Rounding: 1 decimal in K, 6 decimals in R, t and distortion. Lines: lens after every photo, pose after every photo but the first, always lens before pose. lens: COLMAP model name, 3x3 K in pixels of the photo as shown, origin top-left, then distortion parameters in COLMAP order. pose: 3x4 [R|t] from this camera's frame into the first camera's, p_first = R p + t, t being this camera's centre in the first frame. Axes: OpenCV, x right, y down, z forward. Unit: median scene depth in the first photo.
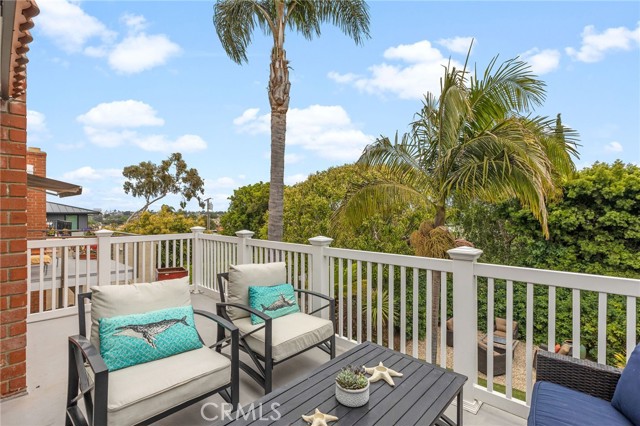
lens RADIAL K [[285.8, 0, 317.5], [0, 285.8, 220.4], [0, 0, 1]] dist [-0.000638, -0.000789]
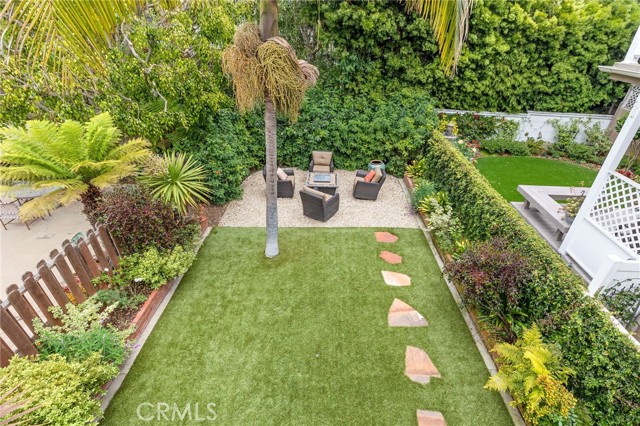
lens RADIAL K [[317.8, 0, 346.3], [0, 317.8, 214.0], [0, 0, 1]] dist [0.008675, -0.004793]
pose [[0.697703, -0.343517, 0.628655, 0.010552], [-0.049846, 0.852129, 0.520952, -0.016569], [-0.714651, -0.394806, 0.577410, 0.325737]]
